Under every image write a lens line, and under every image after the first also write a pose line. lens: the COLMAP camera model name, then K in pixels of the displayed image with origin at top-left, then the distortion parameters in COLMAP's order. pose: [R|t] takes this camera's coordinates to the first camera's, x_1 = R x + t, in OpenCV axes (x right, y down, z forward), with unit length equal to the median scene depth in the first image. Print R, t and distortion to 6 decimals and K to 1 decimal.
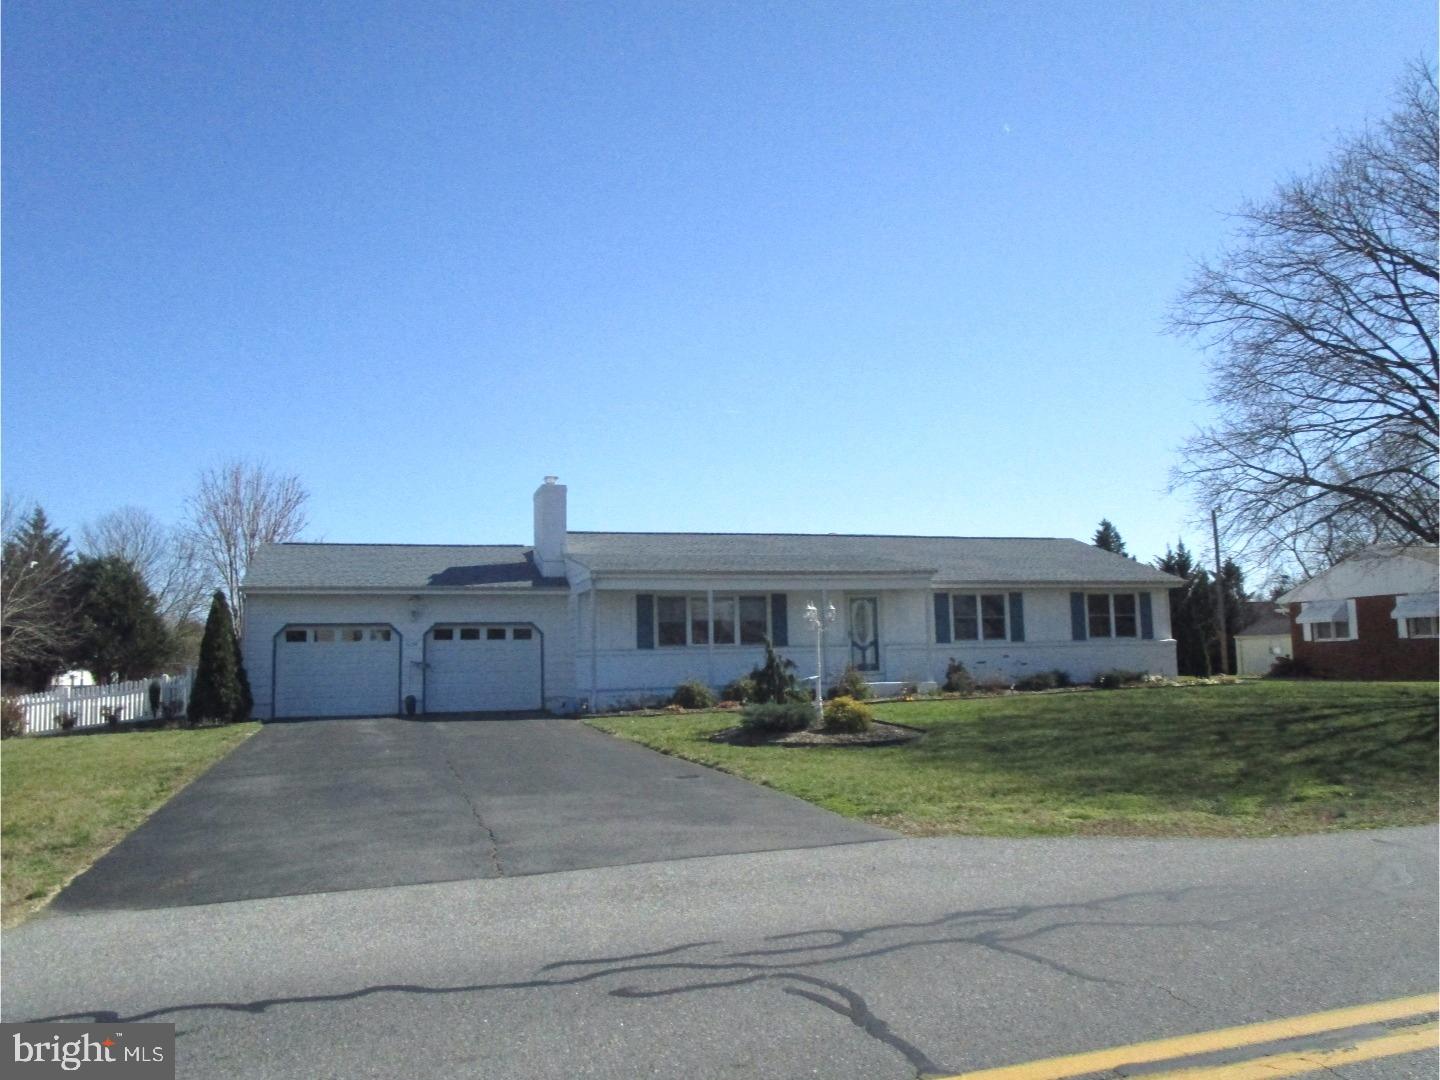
lens RADIAL K [[1030.9, 0, 720.0], [0, 1030.9, 540.0], [0, 0, 1]] dist [-0.036597, 0.000910]
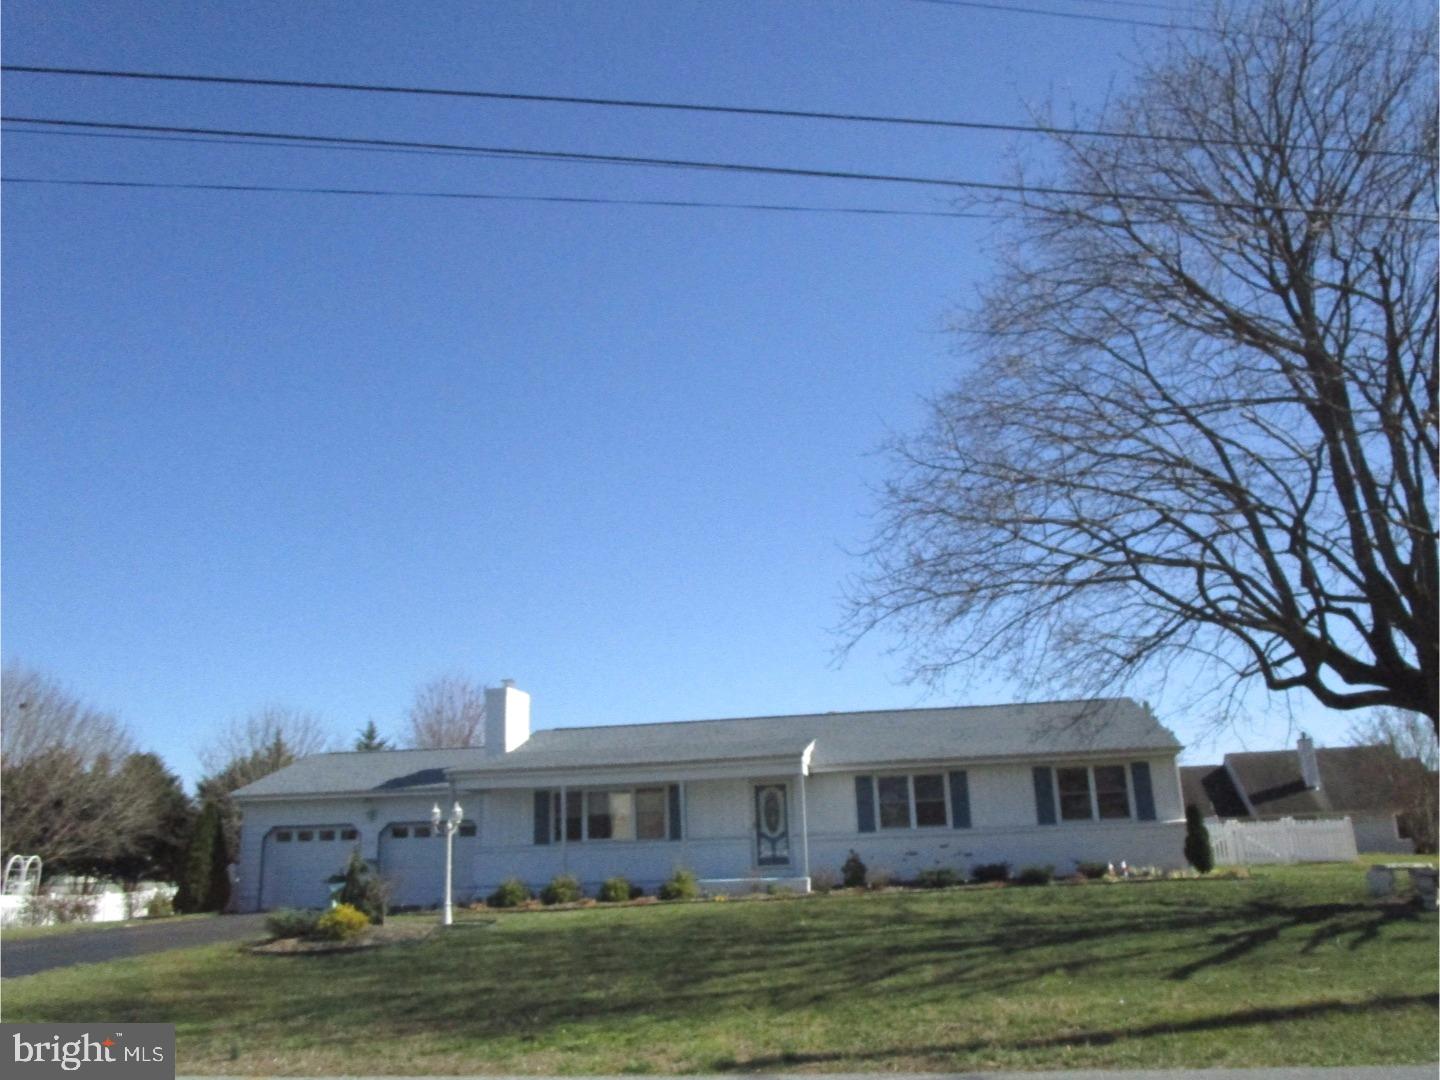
lens RADIAL K [[1030.9, 0, 720.0], [0, 1030.9, 540.0], [0, 0, 1]] dist [-0.036597, 0.000910]
pose [[0.908557, -0.131271, -0.396600, 0.500303], [0.063760, 0.981799, -0.178900, 0.001804], [0.412866, 0.137254, 0.900390, 0.105034]]
